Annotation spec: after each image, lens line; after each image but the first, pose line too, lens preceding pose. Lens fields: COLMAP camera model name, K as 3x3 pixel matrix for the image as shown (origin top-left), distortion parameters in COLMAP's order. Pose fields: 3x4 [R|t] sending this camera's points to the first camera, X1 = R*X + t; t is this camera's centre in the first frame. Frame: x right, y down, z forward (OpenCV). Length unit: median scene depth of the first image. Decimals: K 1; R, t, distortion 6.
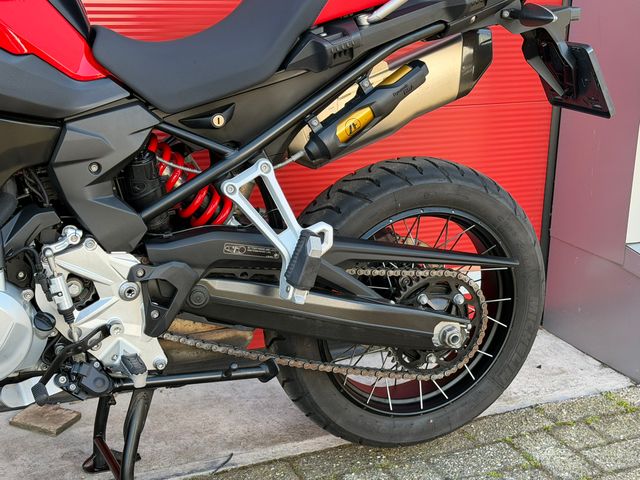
lens RADIAL K [[982.4, 0, 317.7], [0, 982.4, 245.7], [0, 0, 1]] dist [0.140881, 0.000000]
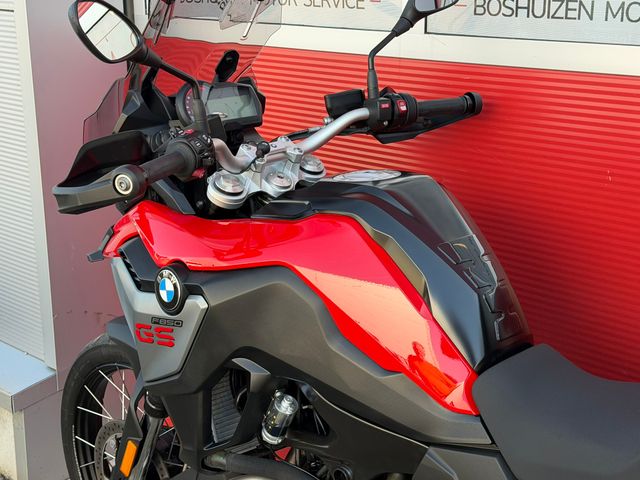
lens RADIAL K [[982.4, 0, 317.7], [0, 982.4, 237.9], [0, 0, 1]] dist [0.140881, 0.000000]
pose [[0.392375, 0.225836, -0.891650, 0.472778], [-0.248810, 0.959310, 0.133482, -0.392027], [0.885514, 0.169477, 0.432600, 0.442401]]
